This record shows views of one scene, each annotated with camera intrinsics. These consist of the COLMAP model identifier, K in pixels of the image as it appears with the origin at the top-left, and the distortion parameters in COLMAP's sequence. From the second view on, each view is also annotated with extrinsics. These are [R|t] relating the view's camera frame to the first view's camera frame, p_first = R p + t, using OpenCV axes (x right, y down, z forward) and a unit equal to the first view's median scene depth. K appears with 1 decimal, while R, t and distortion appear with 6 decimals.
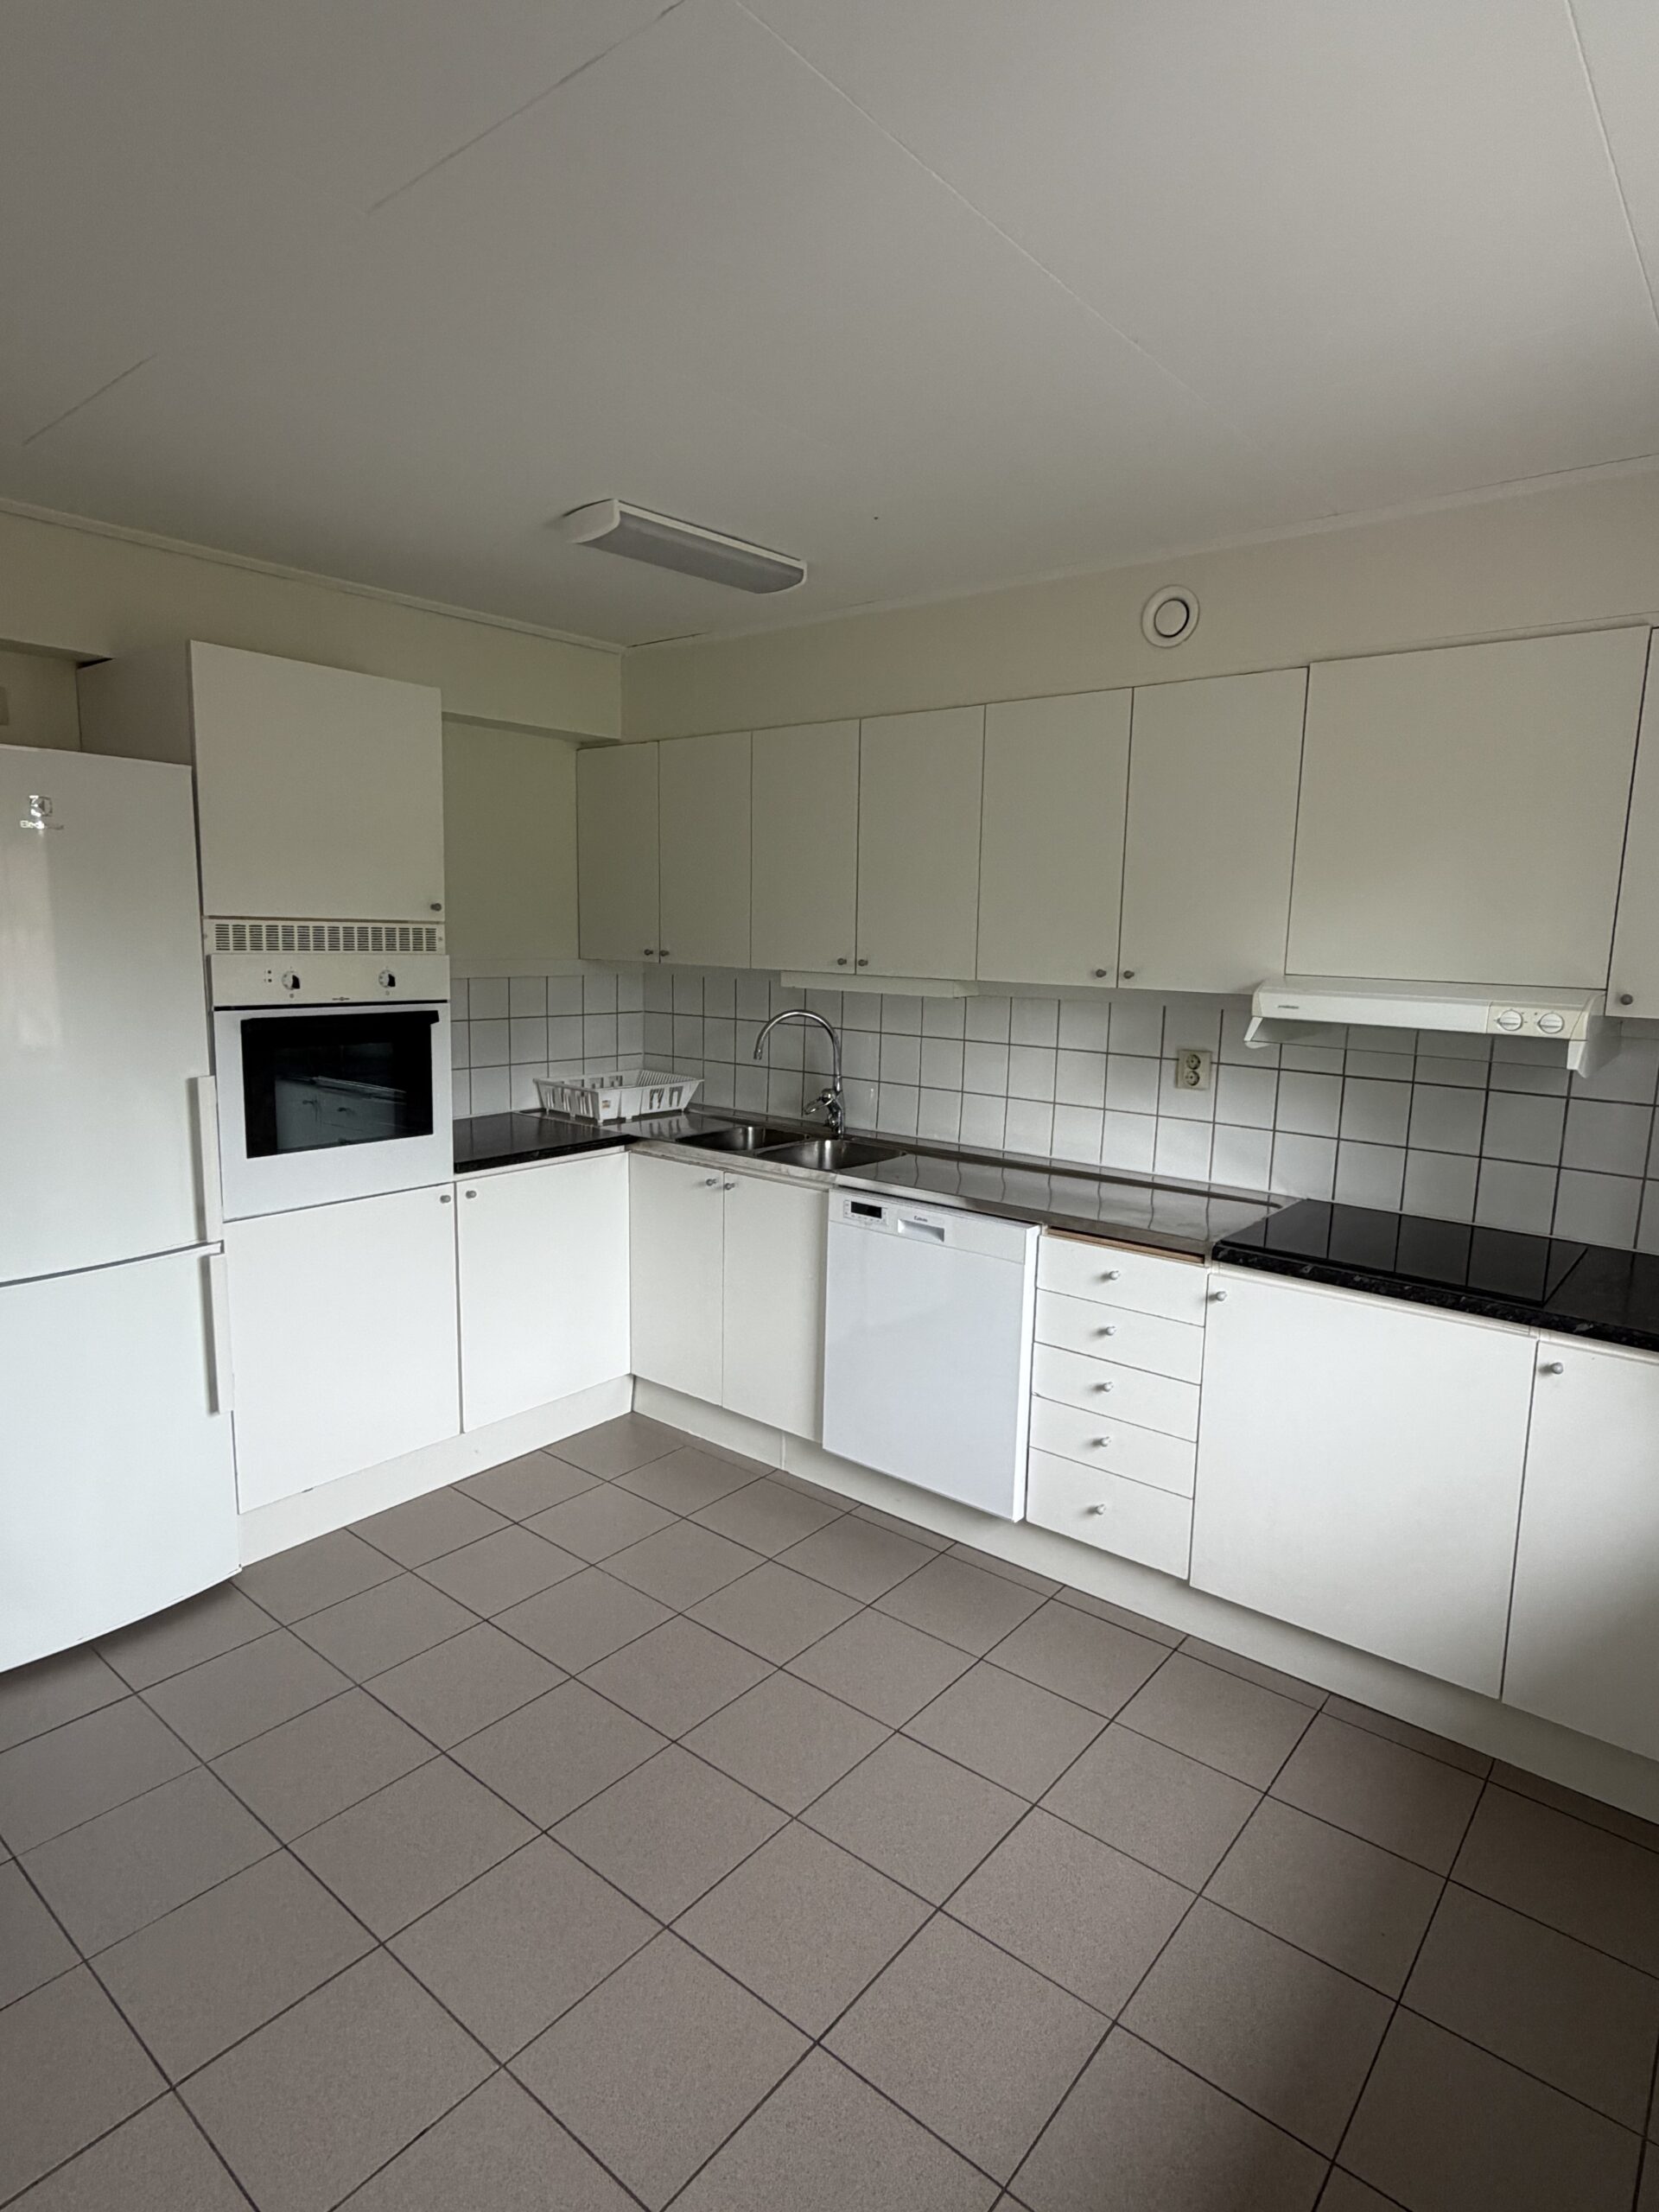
lens RADIAL K [[1209.5, 0, 826.1], [0, 1209.5, 1105.3], [0, 0, 1]] dist [0.003655, -0.002670]
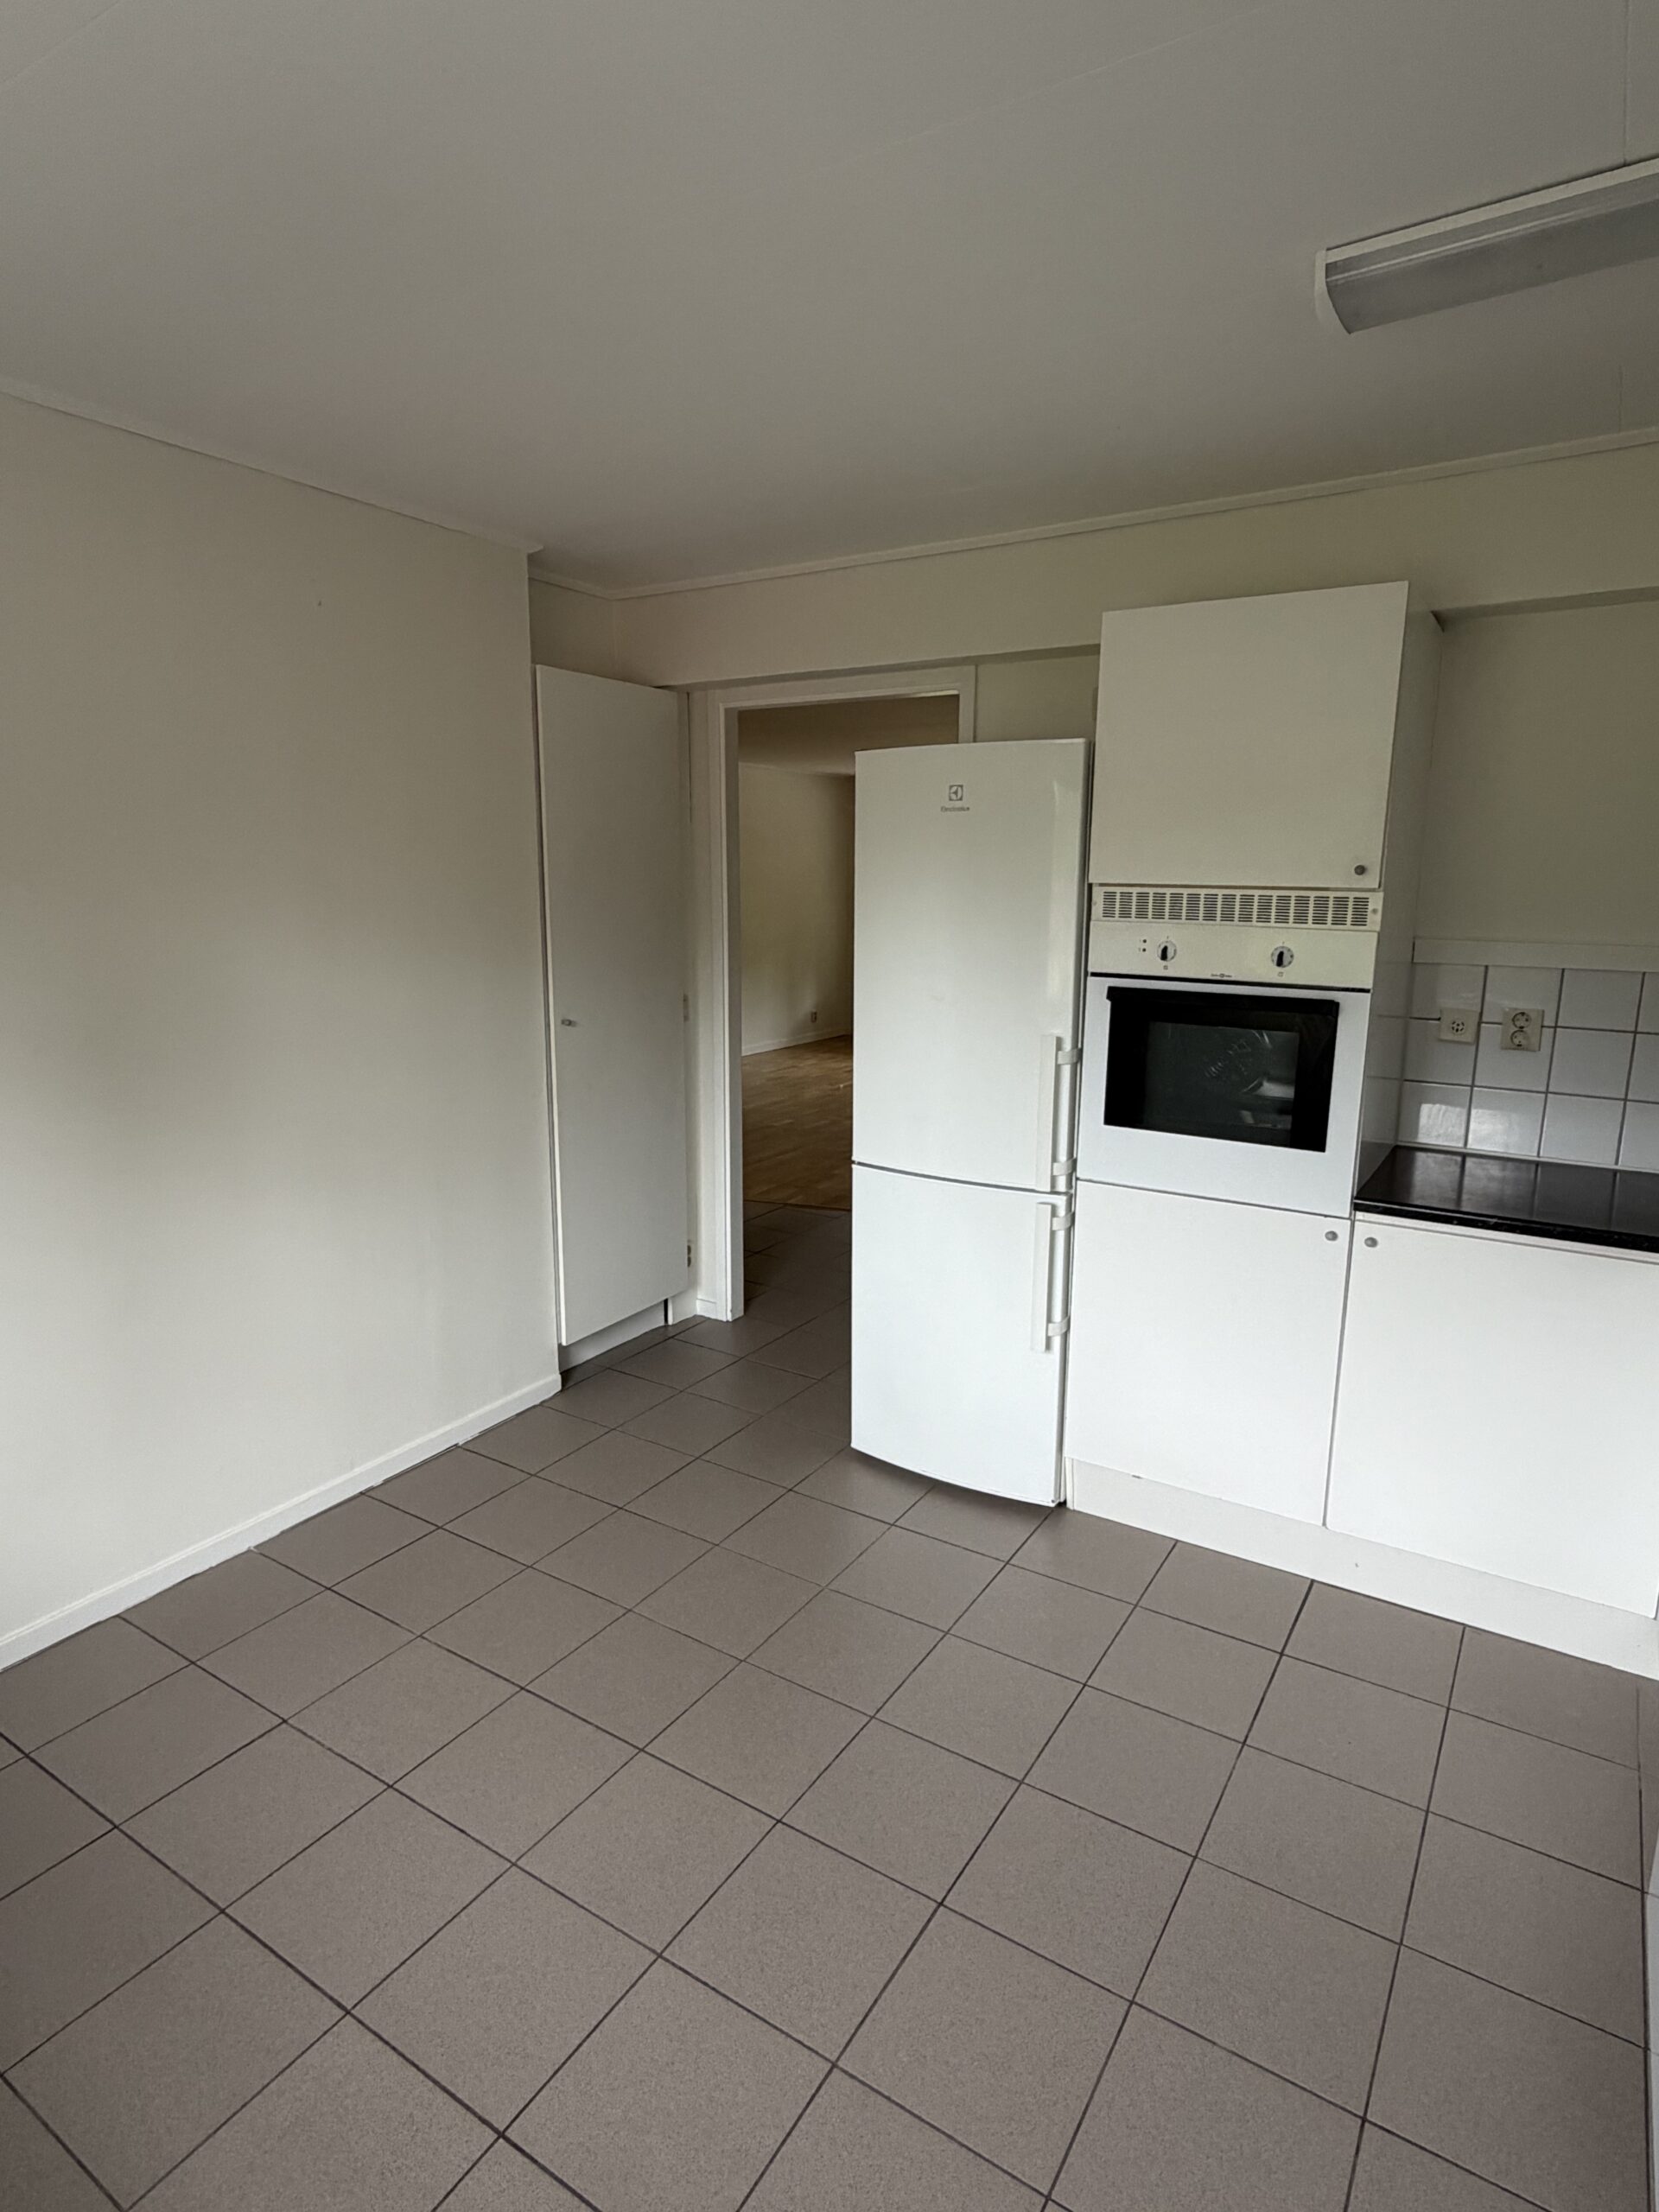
lens RADIAL K [[1209.5, 0, 832.0], [0, 1209.5, 1109.8], [0, 0, 1]] dist [0.003655, -0.002670]
pose [[0.120332, 0.167133, -0.978563, 0.466047], [-0.155599, 0.976718, 0.147684, -0.079456], [0.980464, 0.134493, 0.143537, 0.612764]]
